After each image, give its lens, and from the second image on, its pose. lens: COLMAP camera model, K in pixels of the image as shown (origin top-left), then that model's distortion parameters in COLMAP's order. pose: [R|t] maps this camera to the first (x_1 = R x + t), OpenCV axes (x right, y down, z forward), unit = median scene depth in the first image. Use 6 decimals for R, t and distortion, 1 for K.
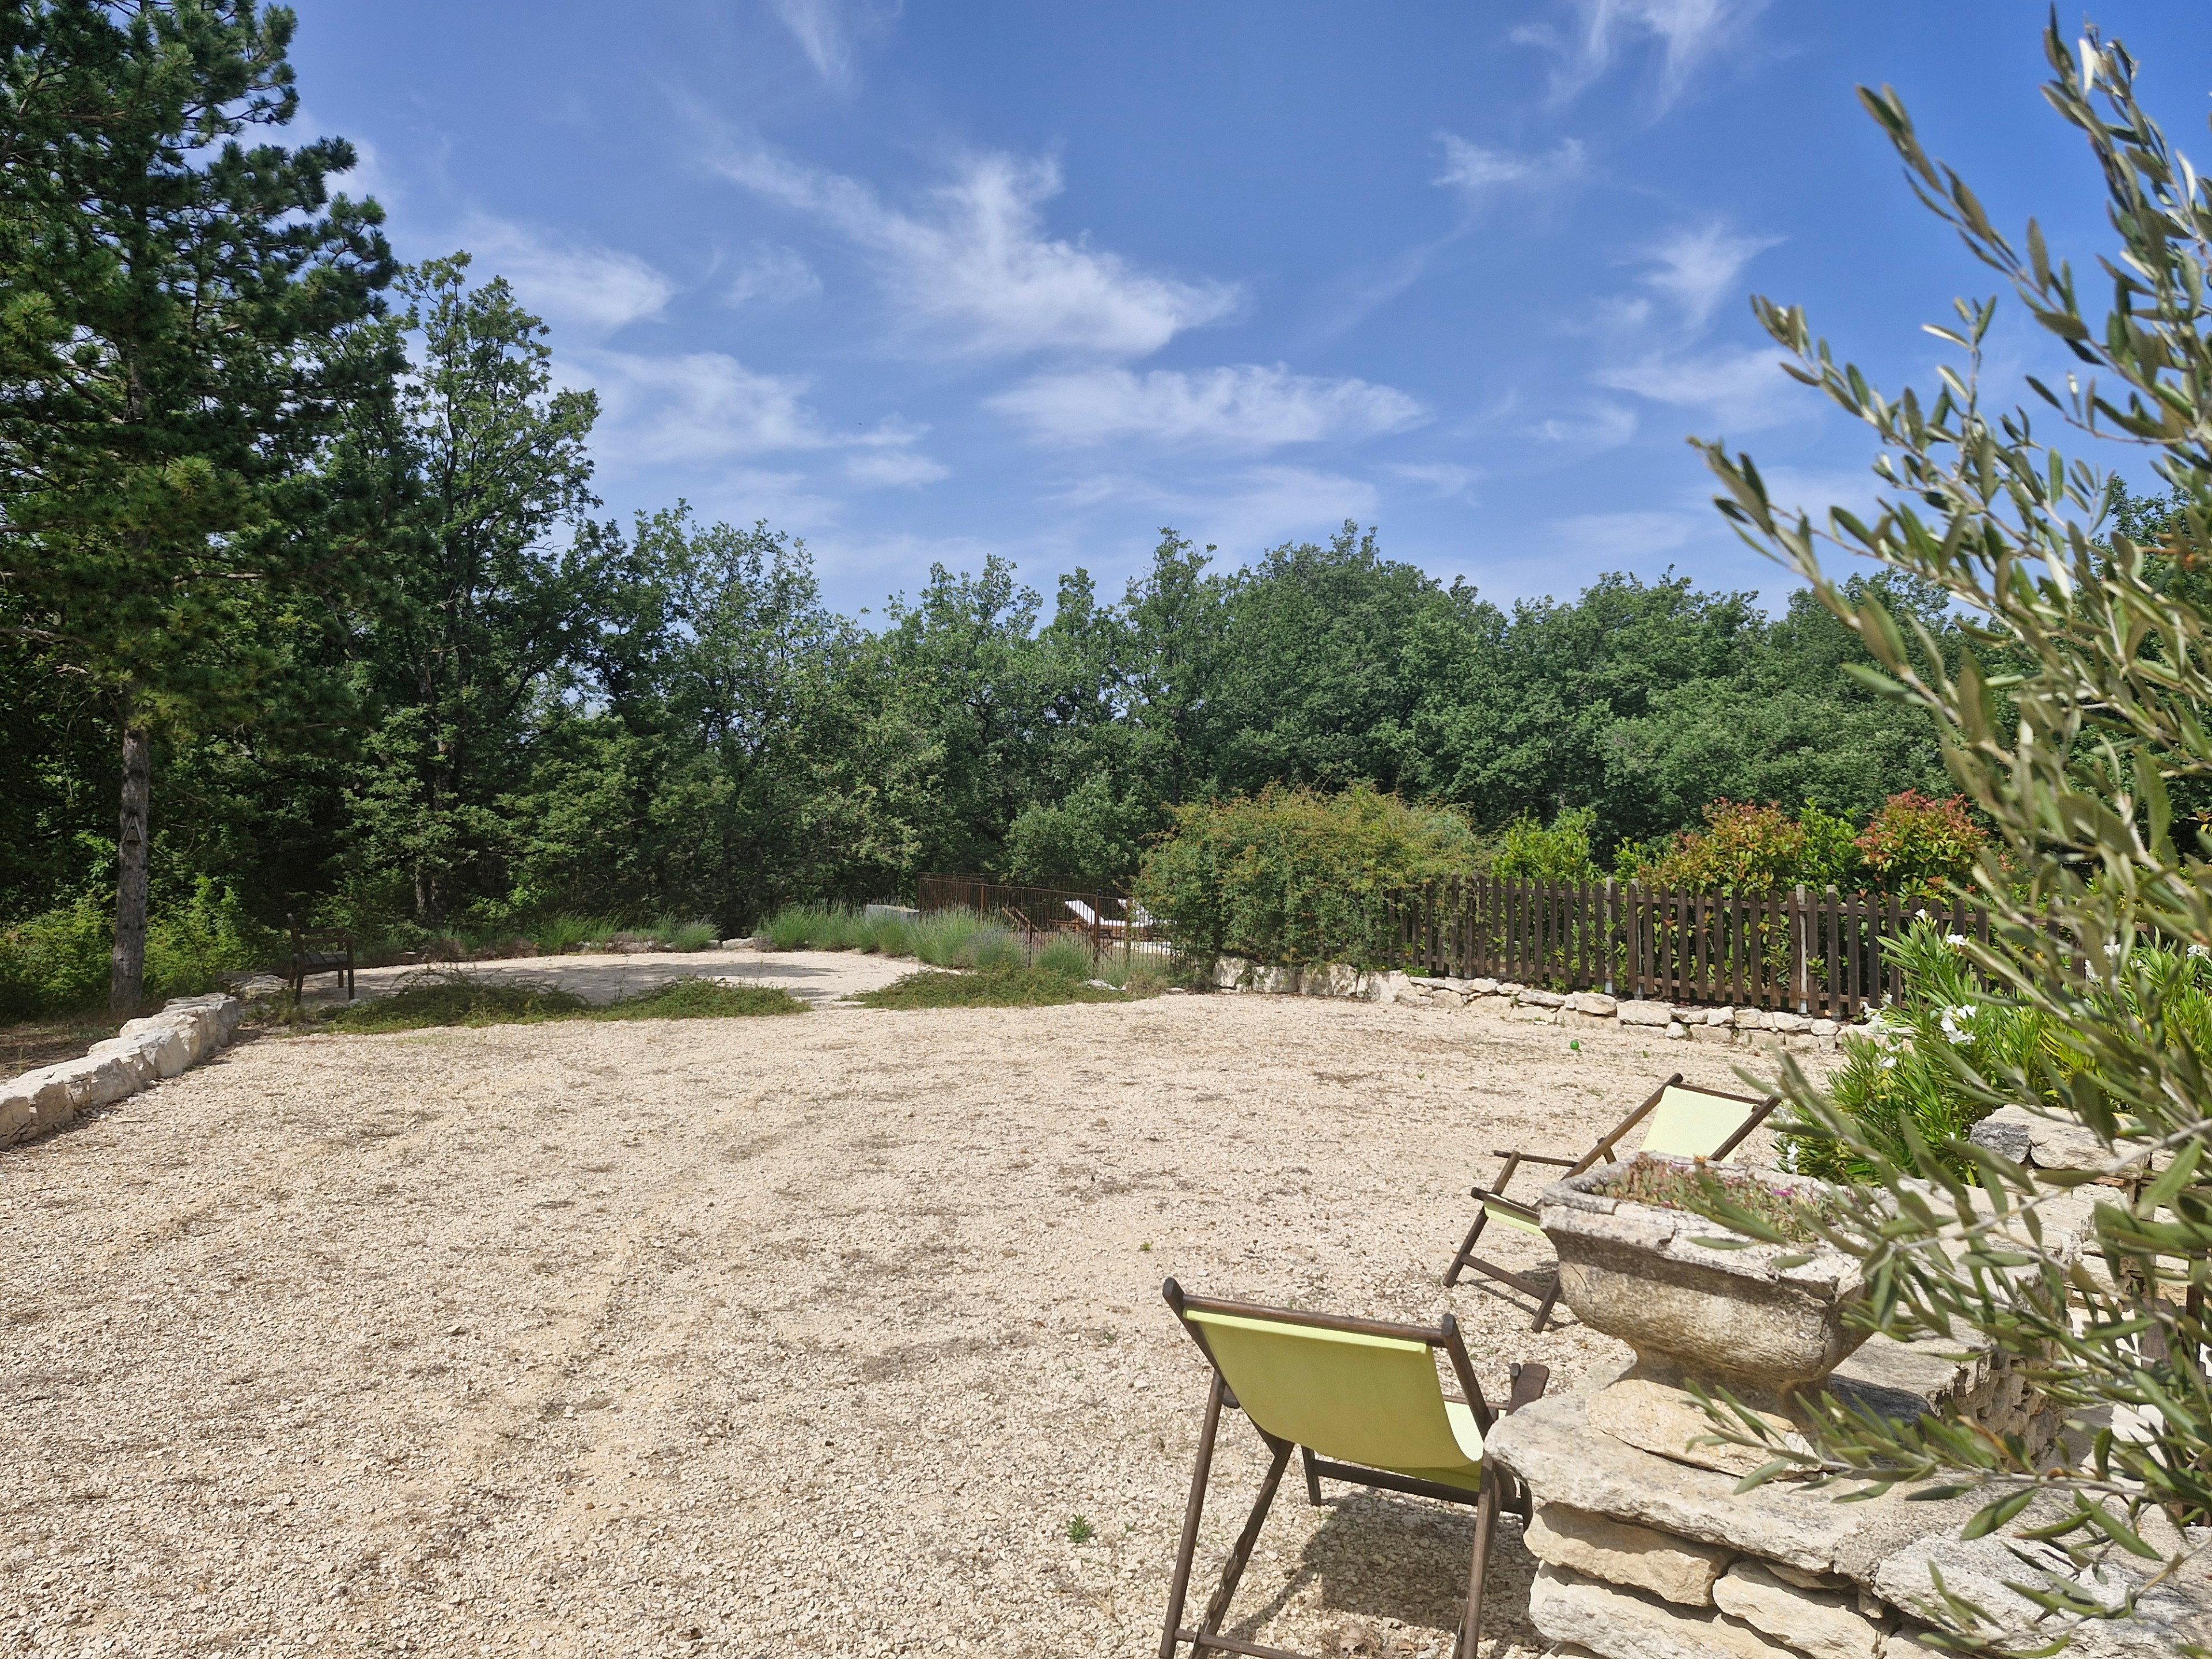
lens RADIAL K [[1516.9, 0, 1111.0], [0, 1516.9, 830.2], [0, 0, 1]] dist [0.066337, -0.058798]
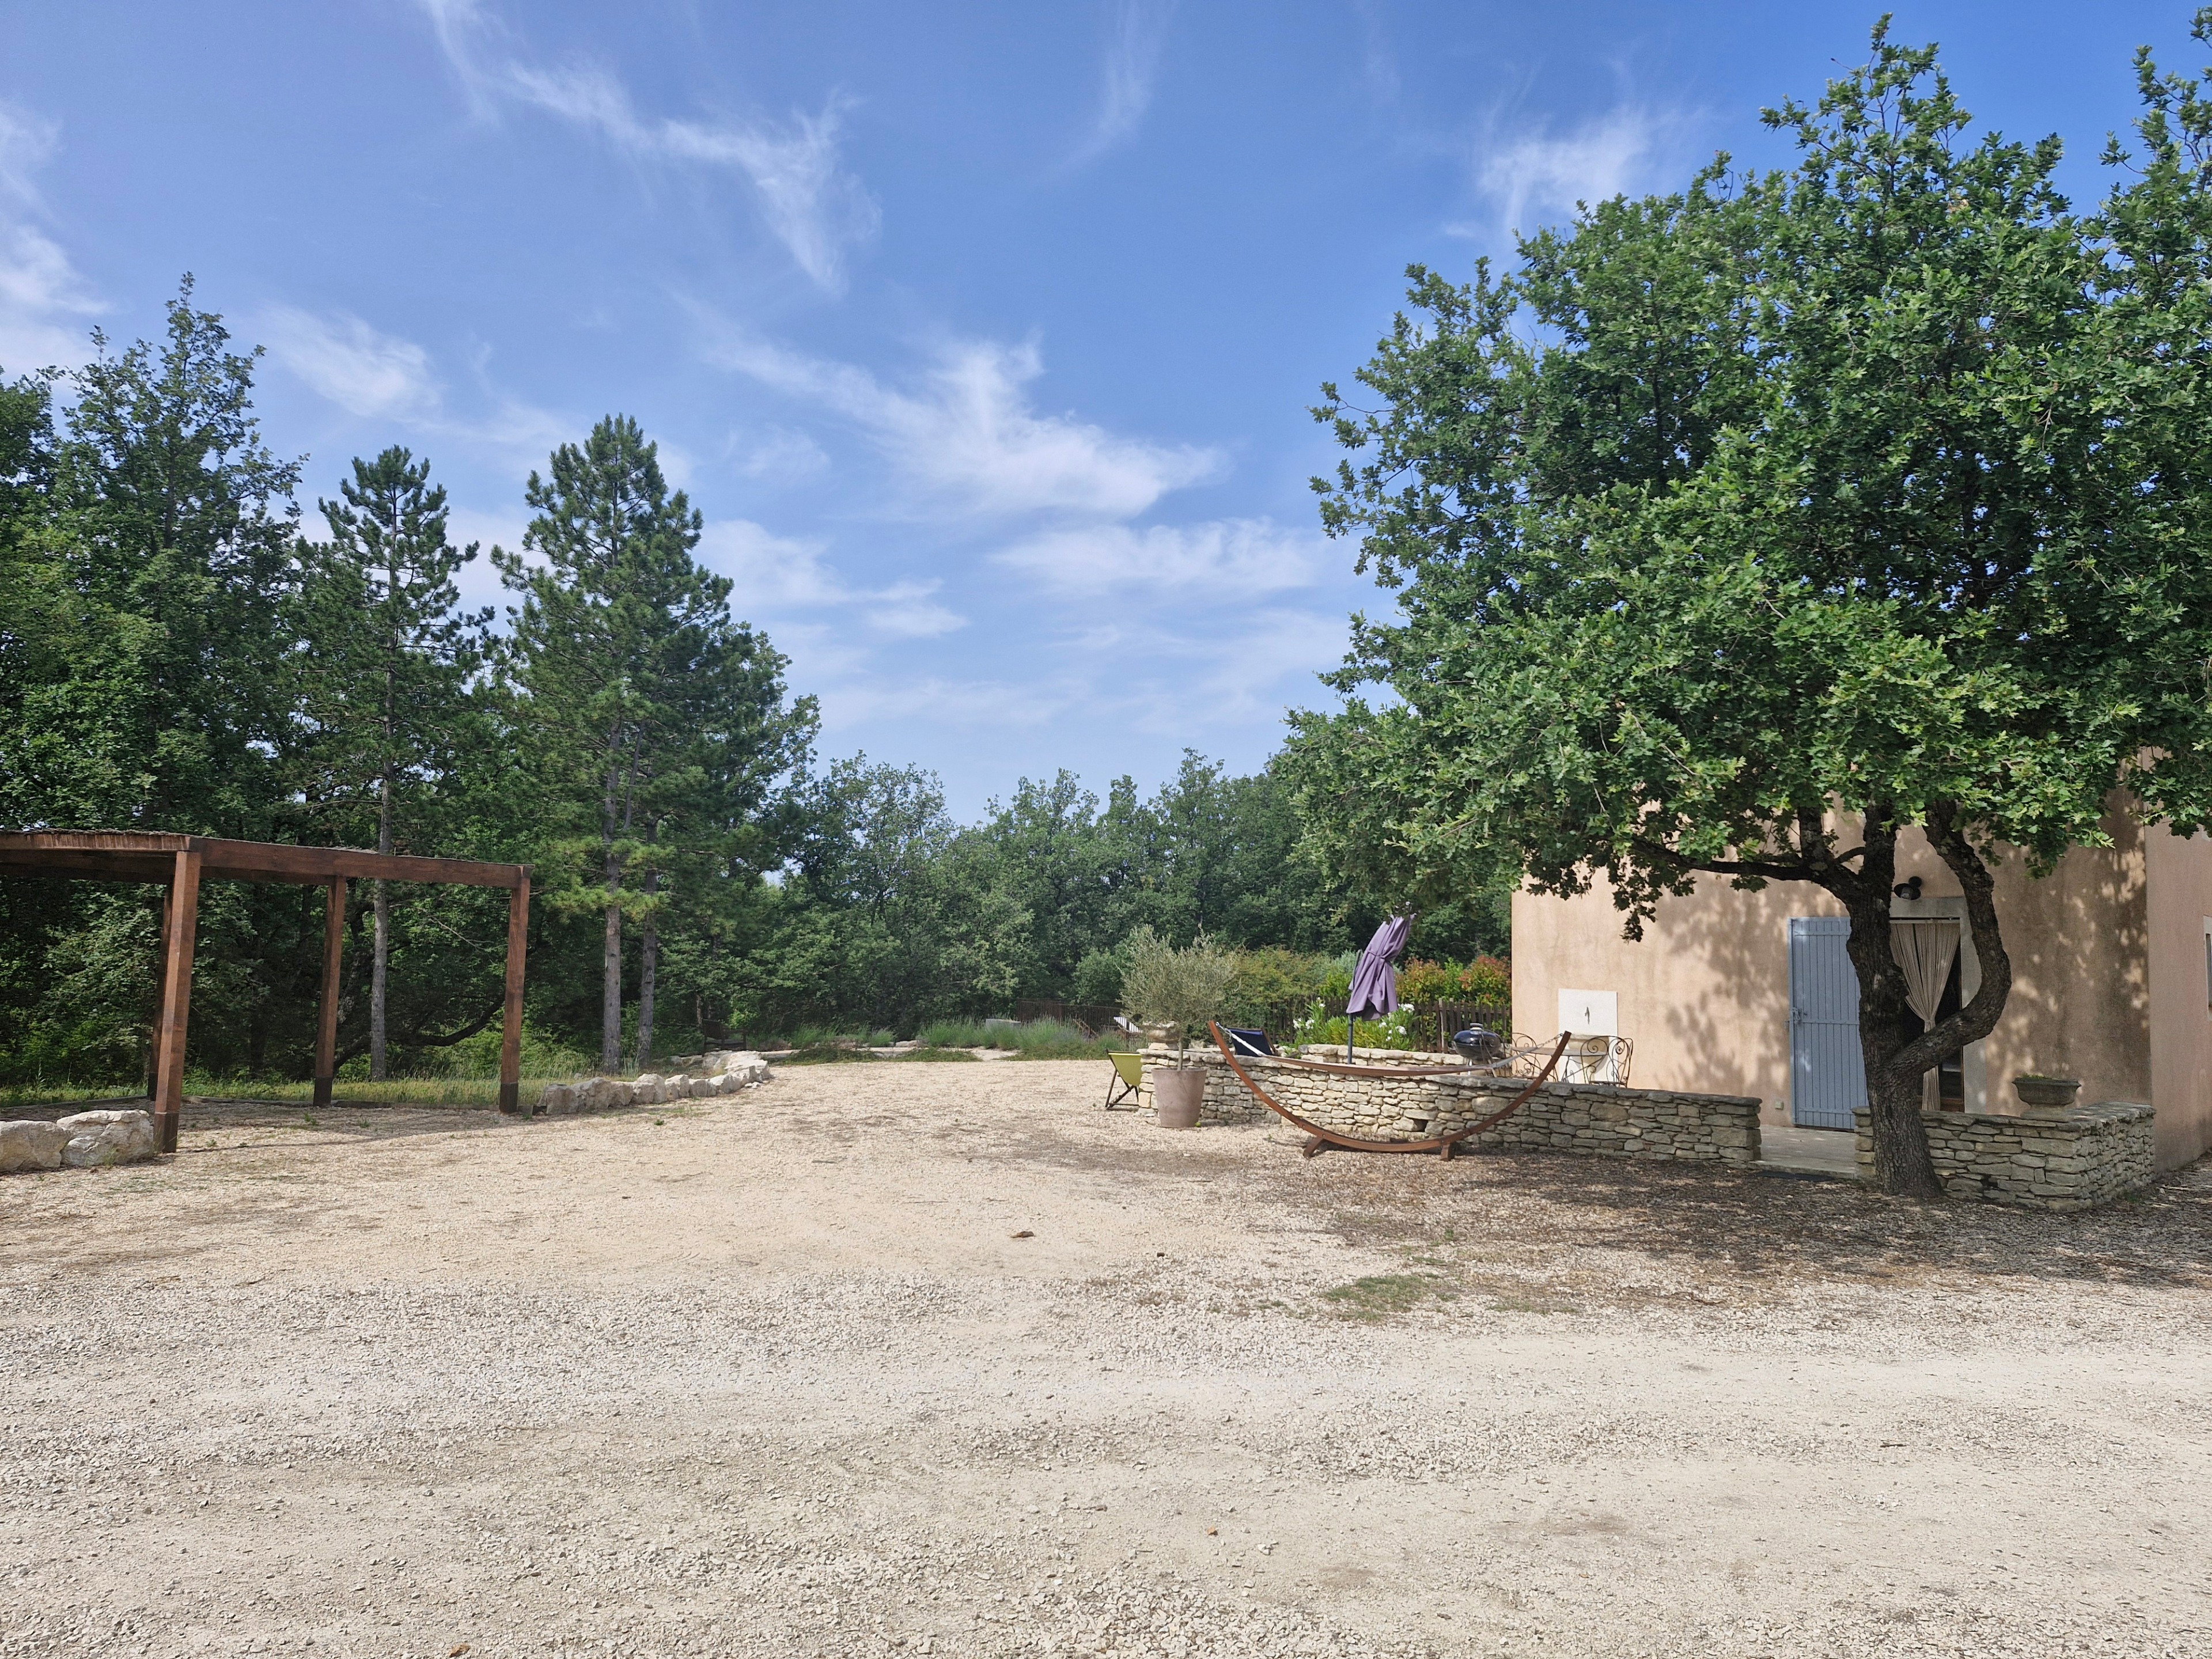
lens RADIAL K [[1516.9, 0, 1092.2], [0, 1516.9, 830.0], [0, 0, 1]] dist [0.066337, -0.058798]
pose [[0.998623, -0.010295, -0.051444, 0.024130], [0.005849, 0.996292, -0.085840, -0.008161], [0.052137, 0.085421, 0.994980, -0.455371]]
